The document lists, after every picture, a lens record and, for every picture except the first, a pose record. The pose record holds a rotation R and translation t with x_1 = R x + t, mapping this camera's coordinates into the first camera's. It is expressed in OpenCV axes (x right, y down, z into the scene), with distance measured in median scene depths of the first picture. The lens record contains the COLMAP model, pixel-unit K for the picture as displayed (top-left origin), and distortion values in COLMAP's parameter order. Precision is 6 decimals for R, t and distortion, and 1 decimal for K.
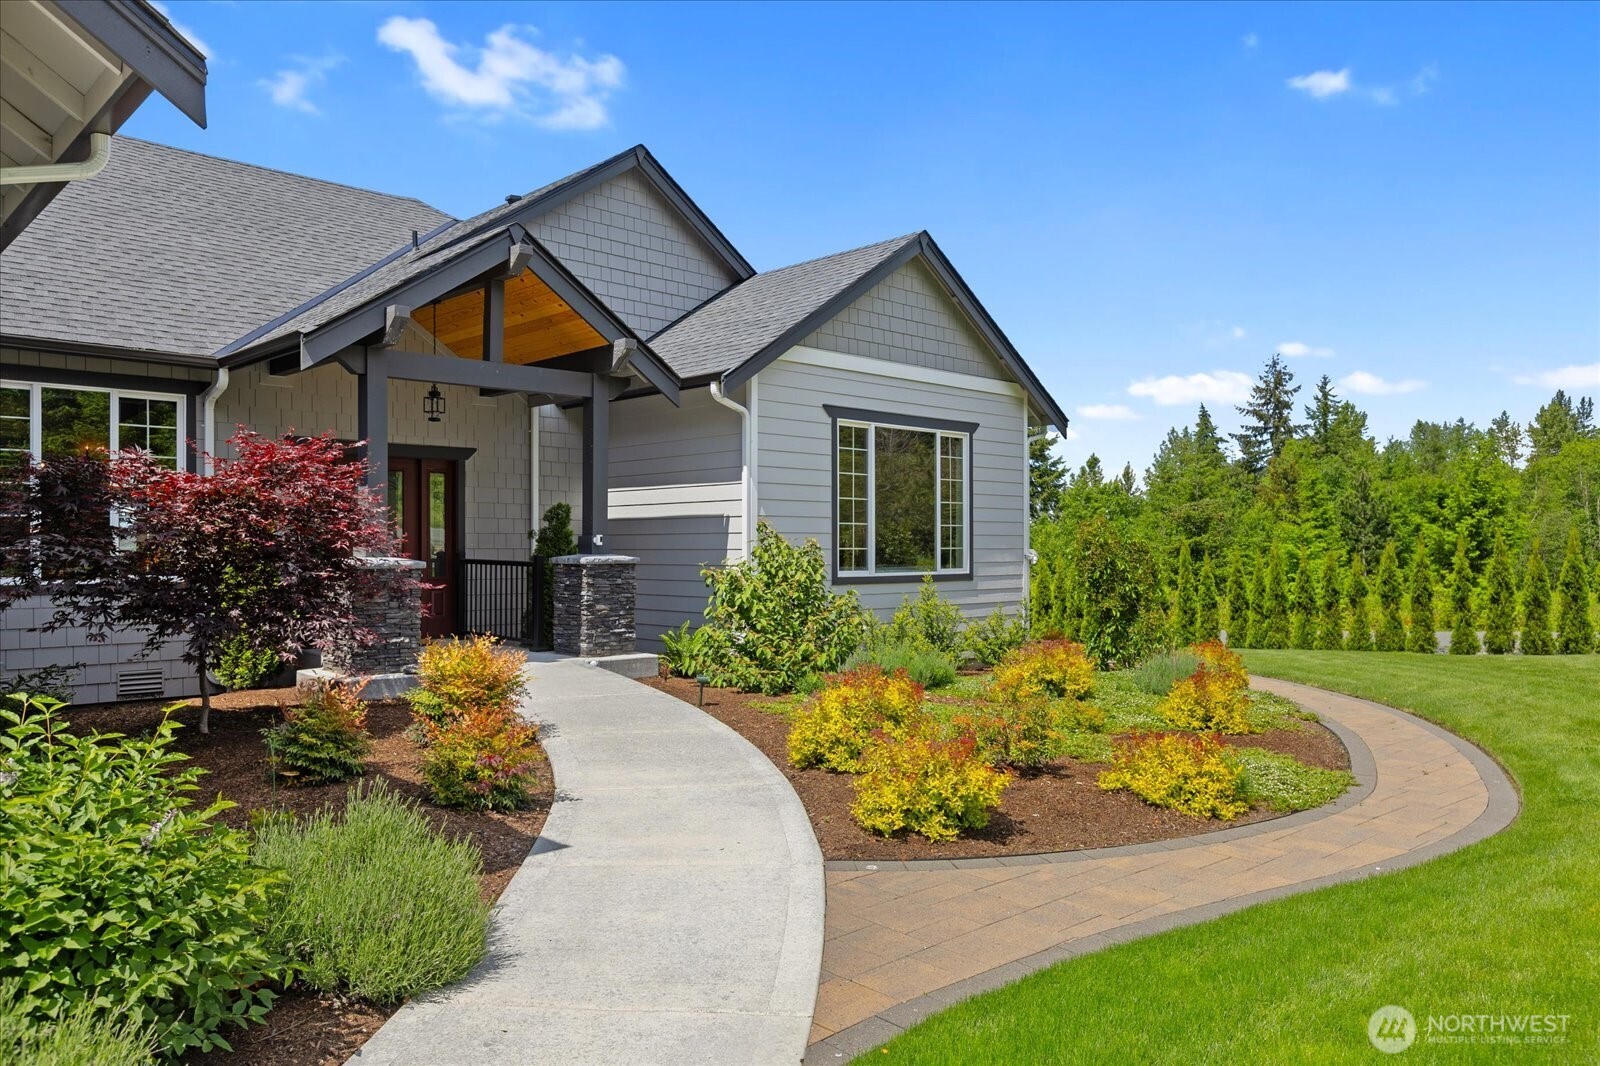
lens RADIAL K [[1078.7, 0, 802.4], [0, 1078.7, 535.5], [0, 0, 1]] dist [0.009599, 0.001947]
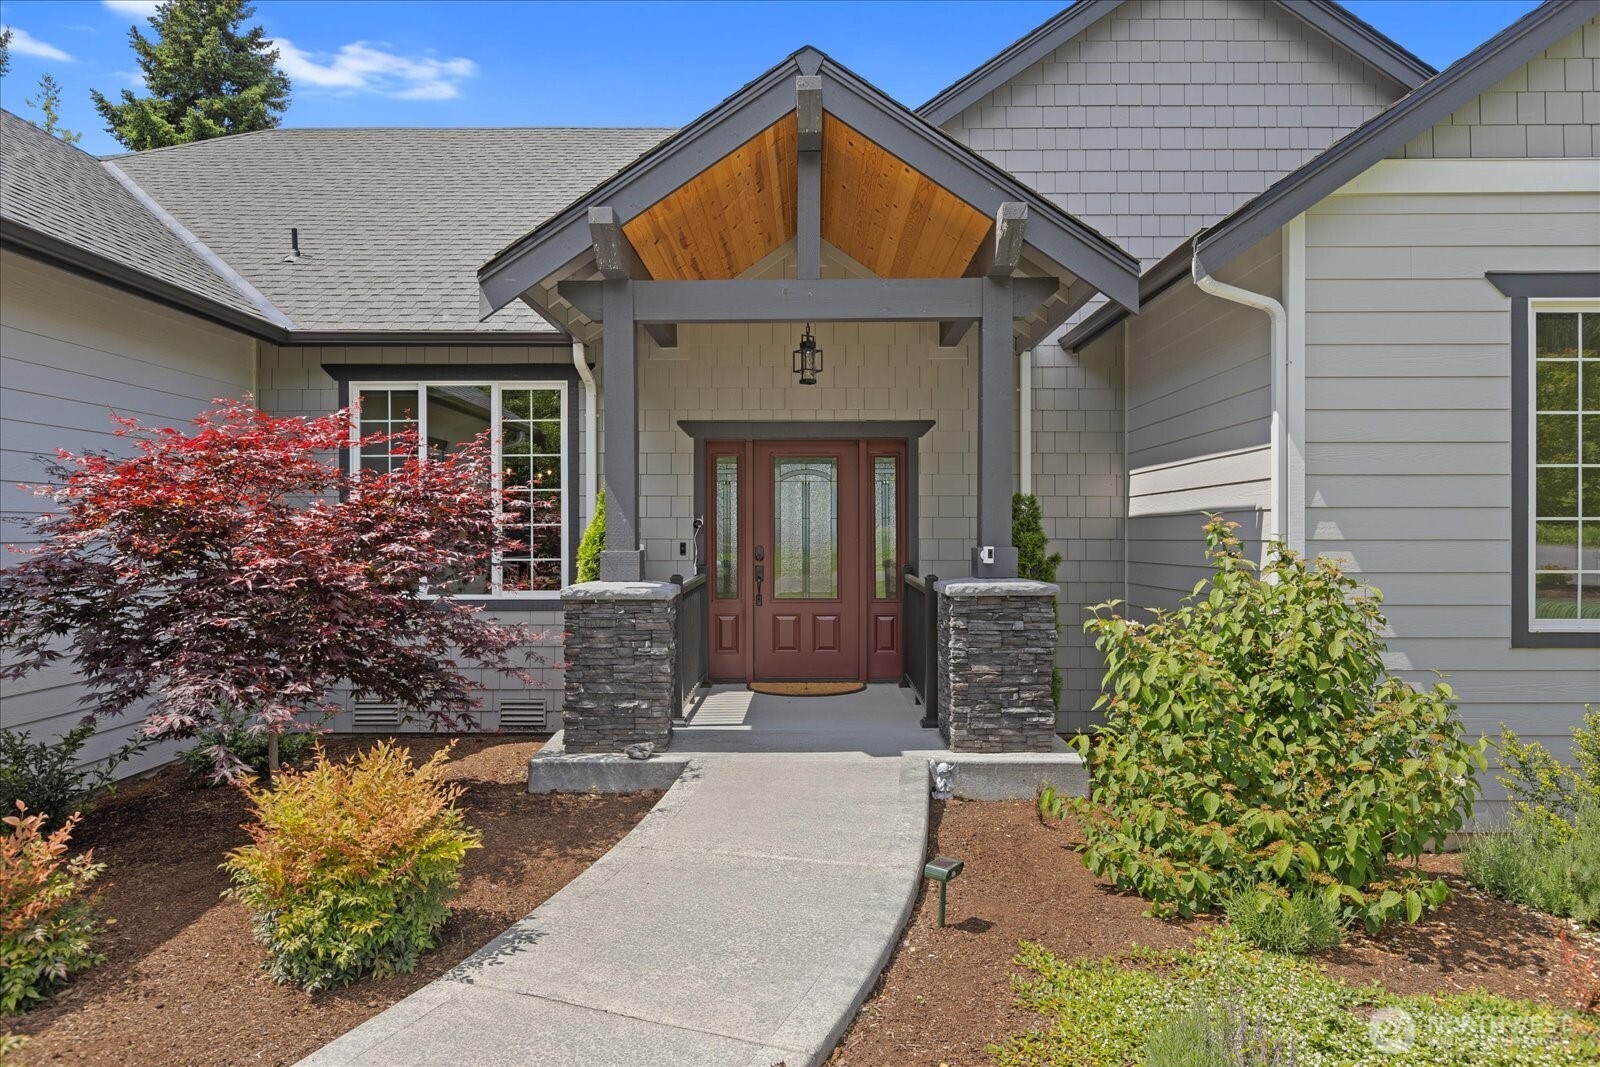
lens RADIAL K [[1078.7, 0, 799.4], [0, 1078.7, 535.3], [0, 0, 1]] dist [0.009599, 0.001947]
pose [[0.727269, -0.002429, -0.686348, 0.142266], [0.008395, 0.999950, 0.005357, -0.010492], [0.686301, -0.009658, 0.727253, 0.485759]]
